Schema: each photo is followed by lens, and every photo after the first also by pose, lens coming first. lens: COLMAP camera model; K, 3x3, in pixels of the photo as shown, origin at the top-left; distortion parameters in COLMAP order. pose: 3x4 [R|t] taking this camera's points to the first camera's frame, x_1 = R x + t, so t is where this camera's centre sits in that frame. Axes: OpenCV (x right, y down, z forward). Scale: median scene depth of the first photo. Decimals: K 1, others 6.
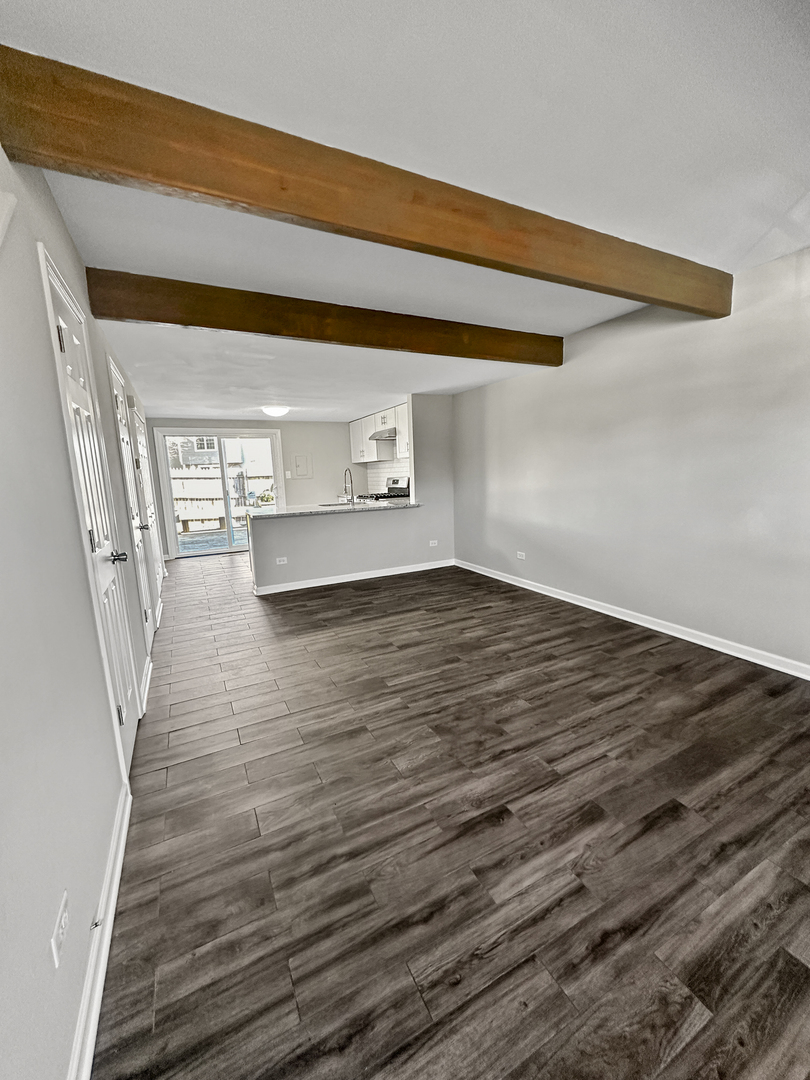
lens RADIAL K [[429.2, 0, 407.0], [0, 429.2, 538.9], [0, 0, 1]] dist [0.001647, -0.000128]
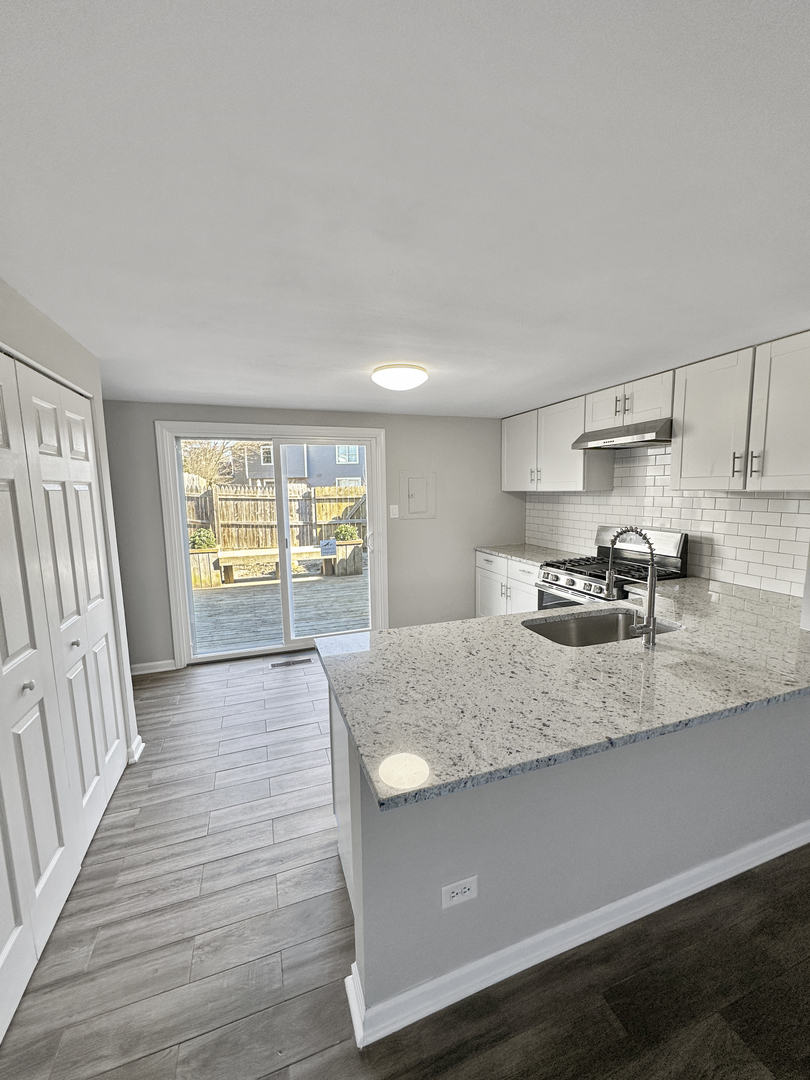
lens RADIAL K [[429.2, 0, 406.8], [0, 429.2, 542.3], [0, 0, 1]] dist [0.001647, -0.000128]
pose [[0.990793, 0.035727, -0.130590, -0.358402], [-0.039264, 0.998926, -0.024608, -0.185400], [0.129570, 0.029509, 0.991131, 0.876977]]
